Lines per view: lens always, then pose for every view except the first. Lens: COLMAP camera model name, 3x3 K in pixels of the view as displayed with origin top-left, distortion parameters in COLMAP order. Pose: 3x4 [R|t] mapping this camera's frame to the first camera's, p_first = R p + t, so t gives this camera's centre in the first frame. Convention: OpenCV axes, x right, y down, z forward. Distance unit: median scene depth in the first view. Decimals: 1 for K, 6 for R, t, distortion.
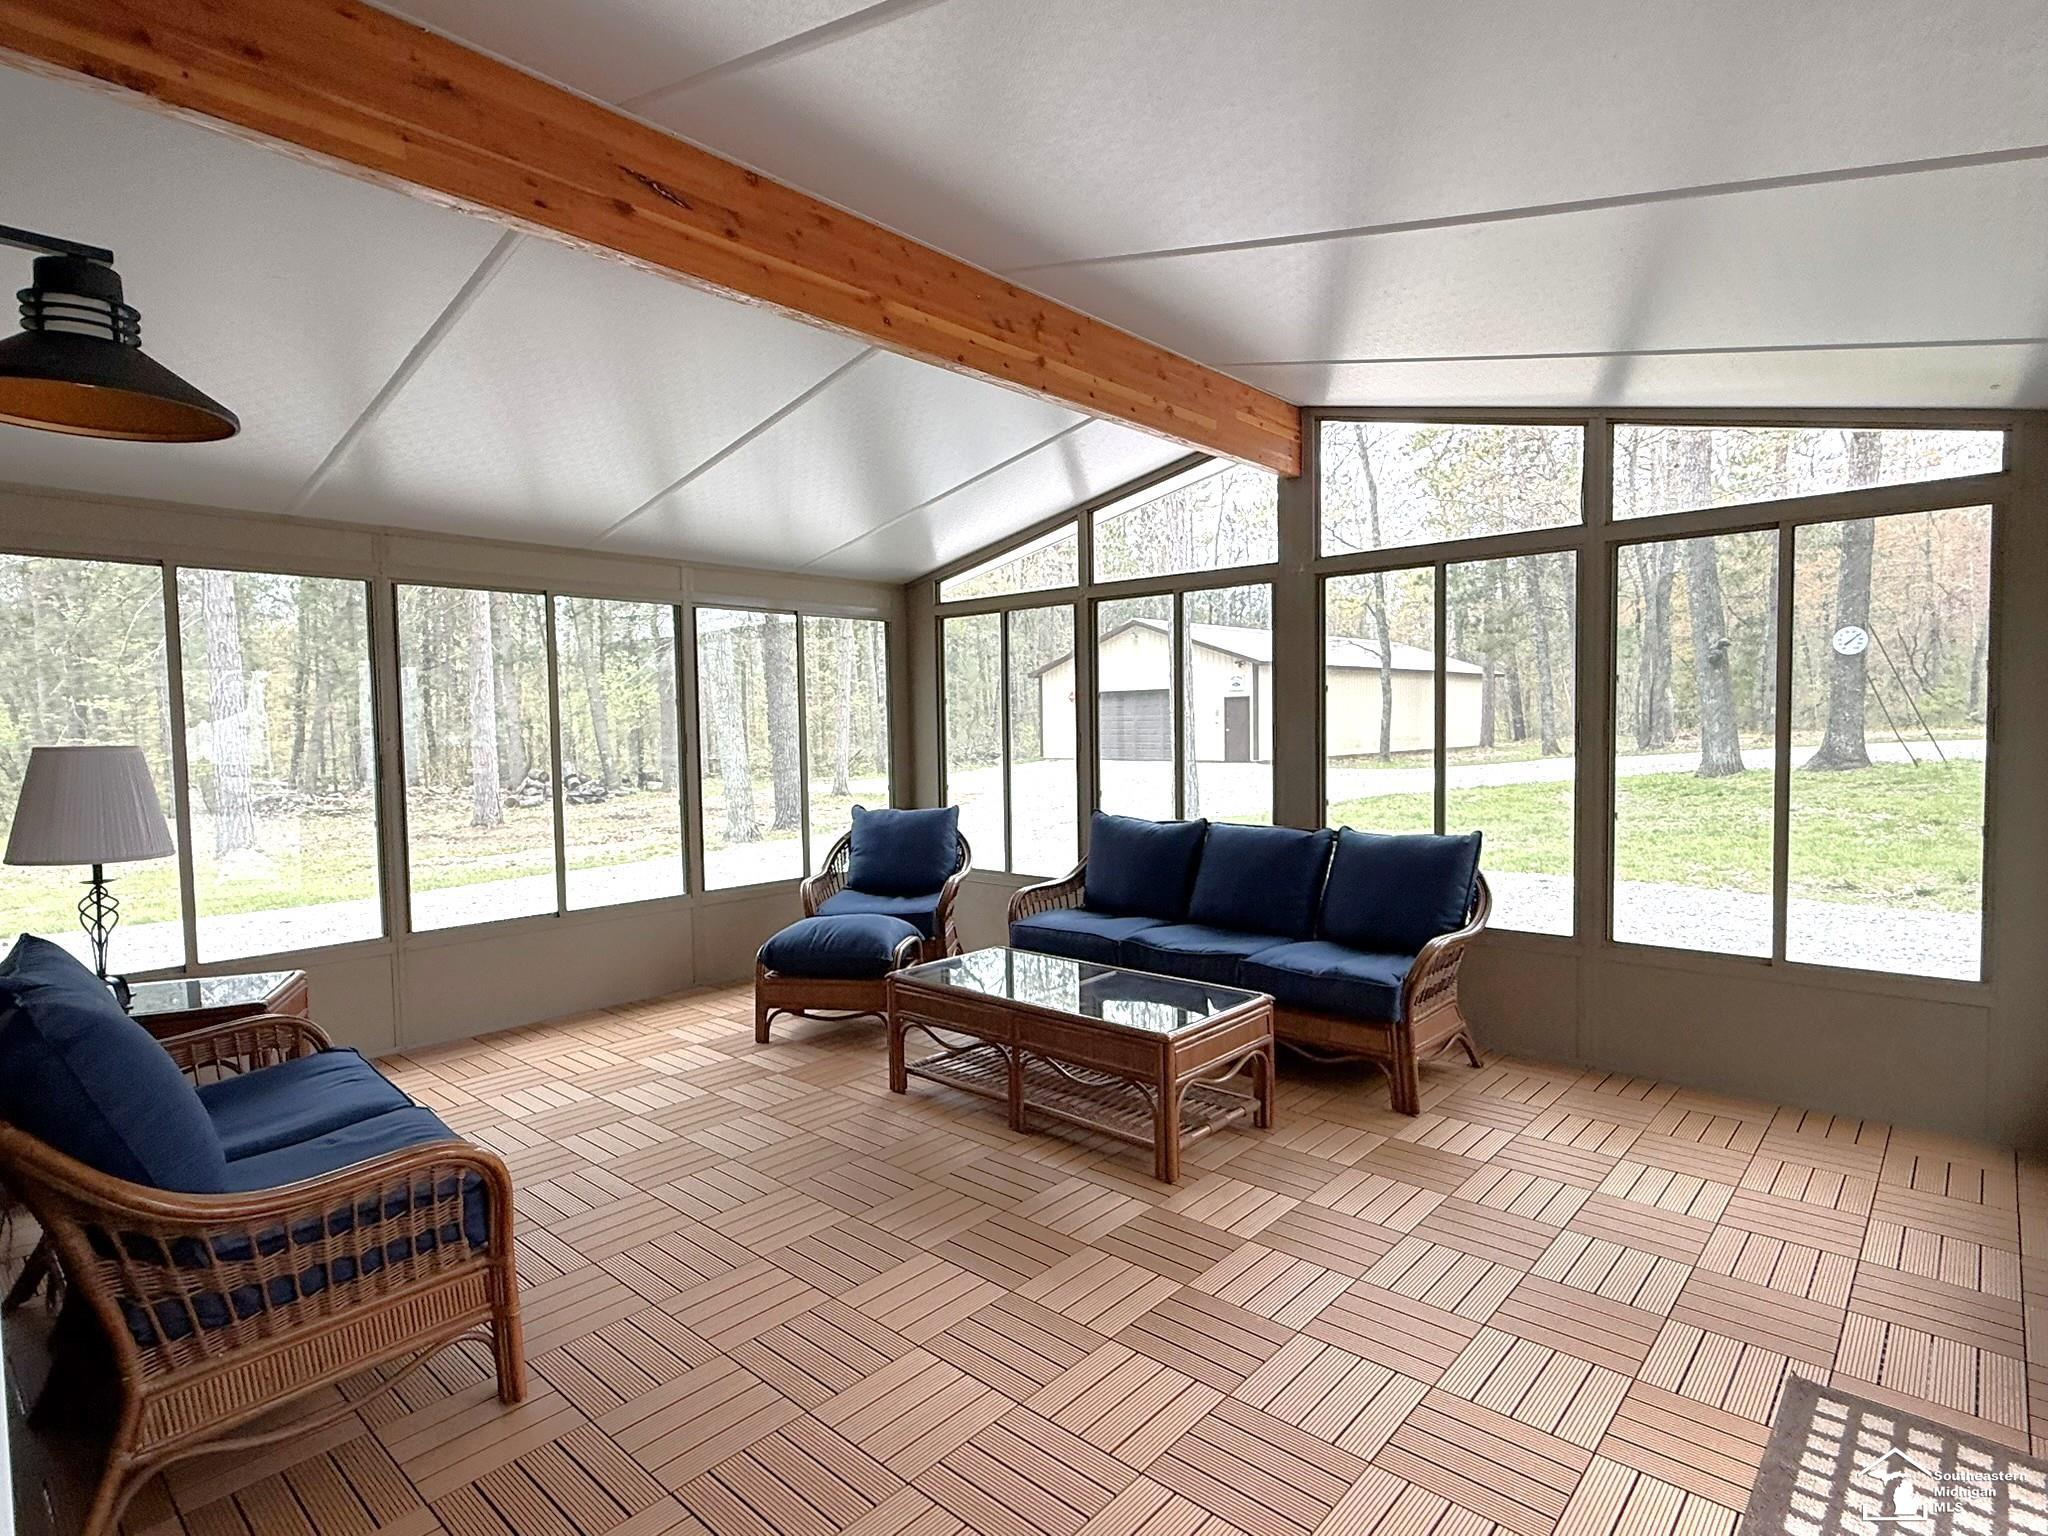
lens RADIAL K [[1082.2, 0, 1020.9], [0, 1082.2, 781.3], [0, 0, 1]] dist [0.004930, -0.000223]
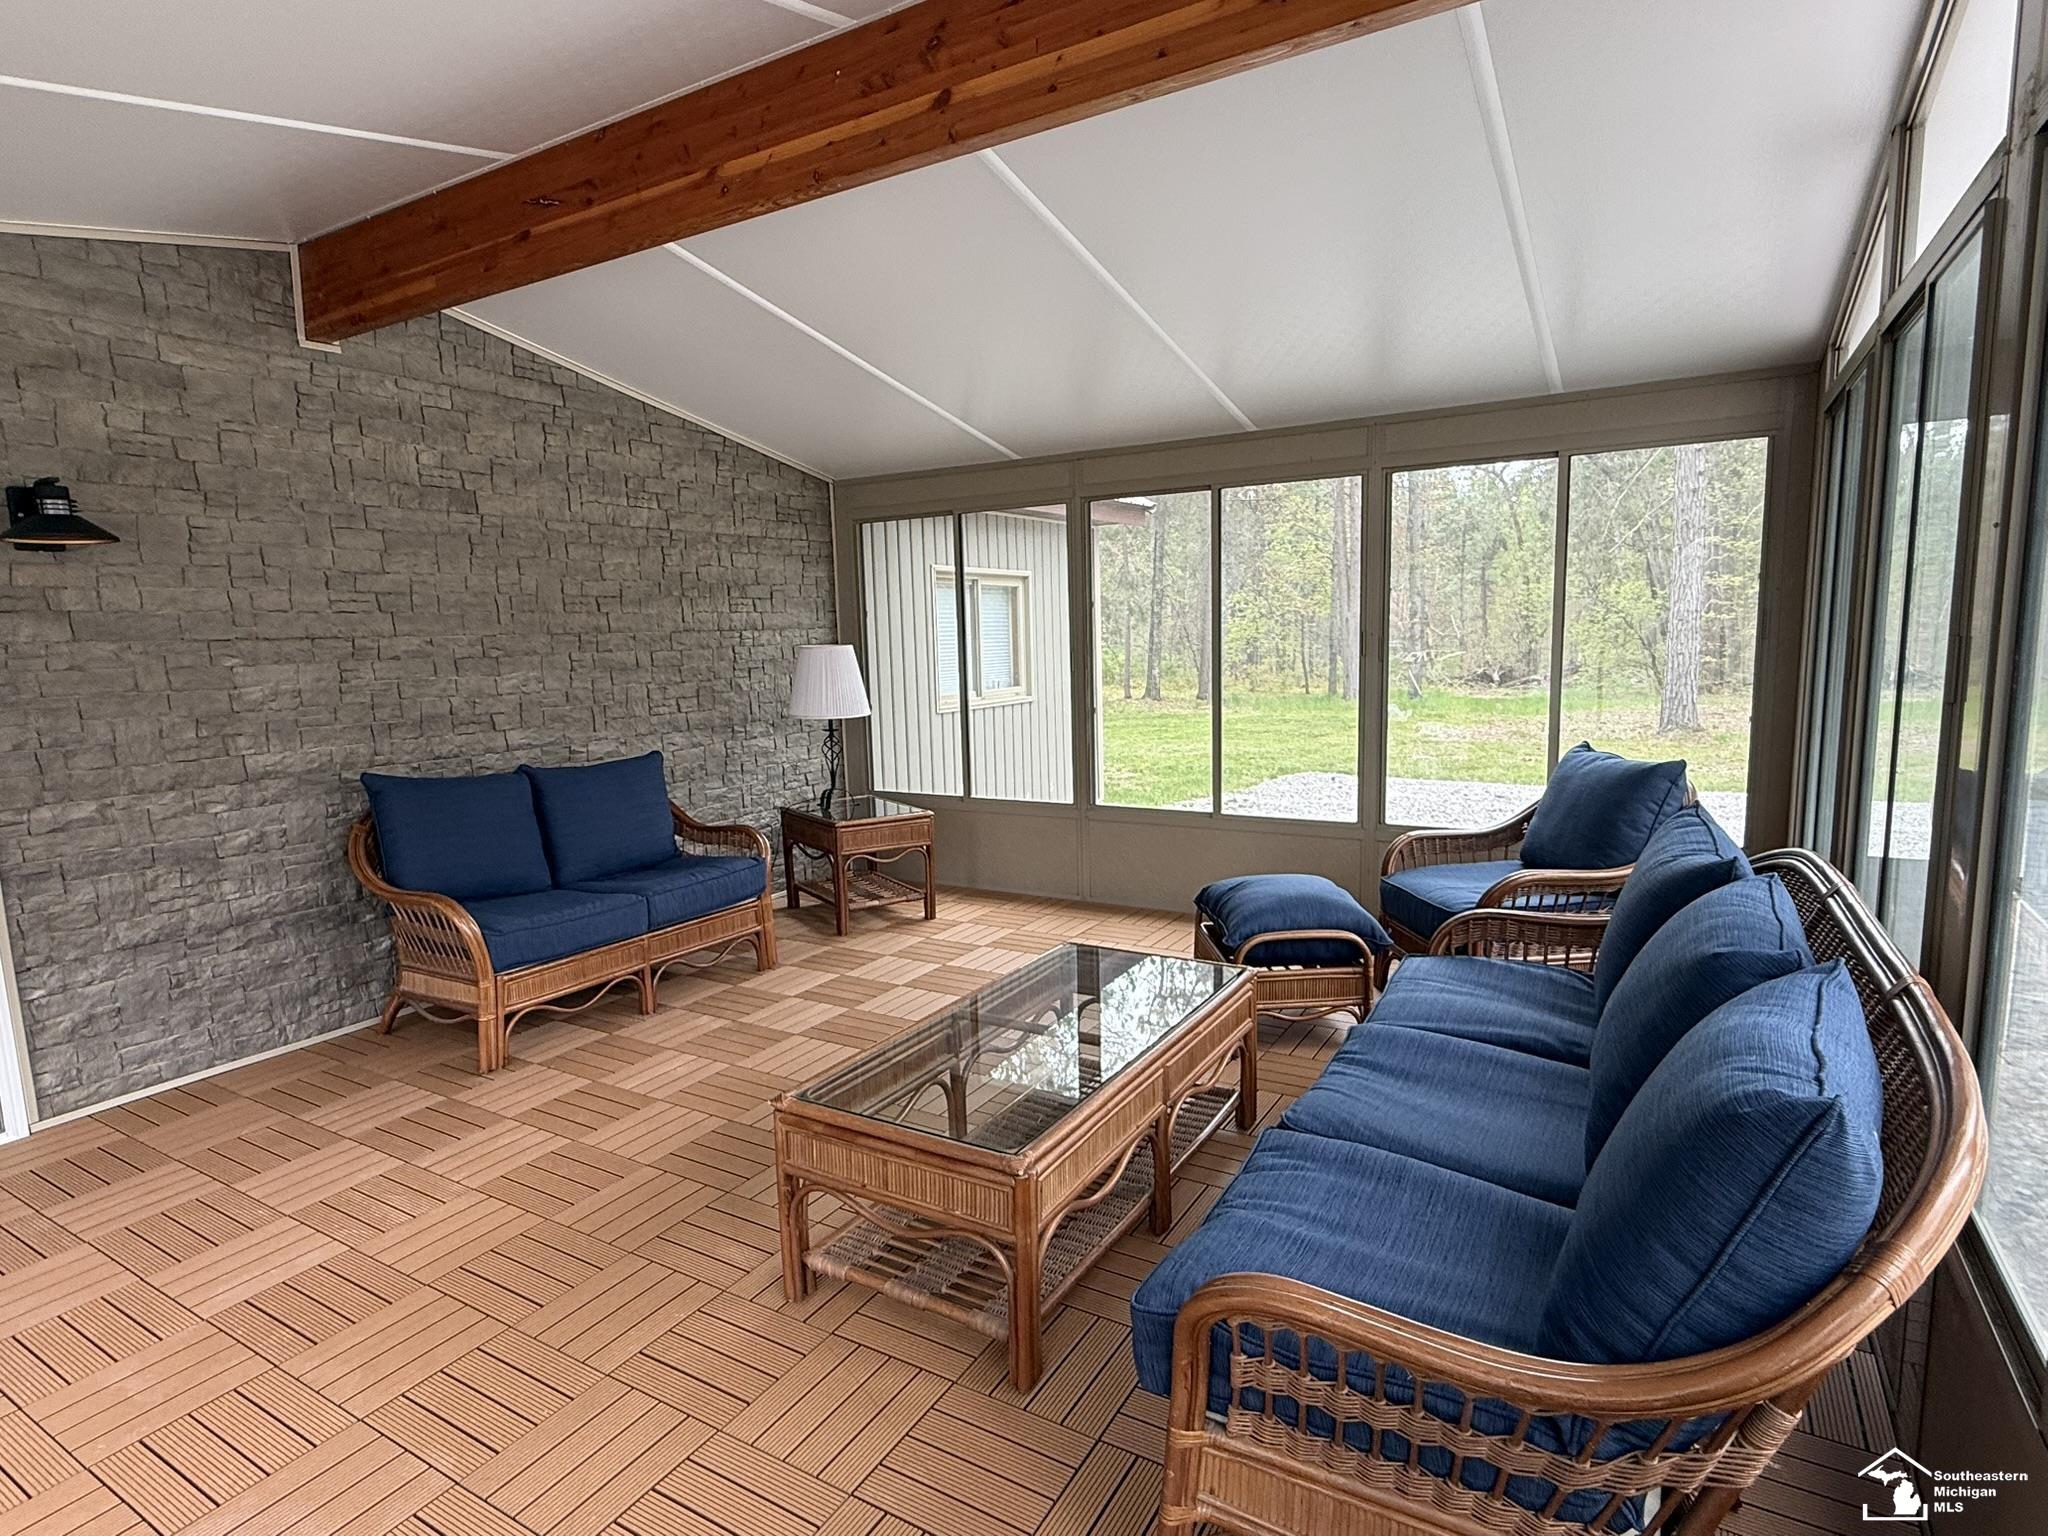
lens RADIAL K [[1082.2, 0, 1025.2], [0, 1082.2, 779.1], [0, 0, 1]] dist [0.004930, -0.000223]
pose [[0.206198, 0.141755, -0.968188, 0.509837], [-0.023409, 0.989882, 0.139946, -0.045499], [0.978230, -0.006192, 0.207430, 0.626462]]
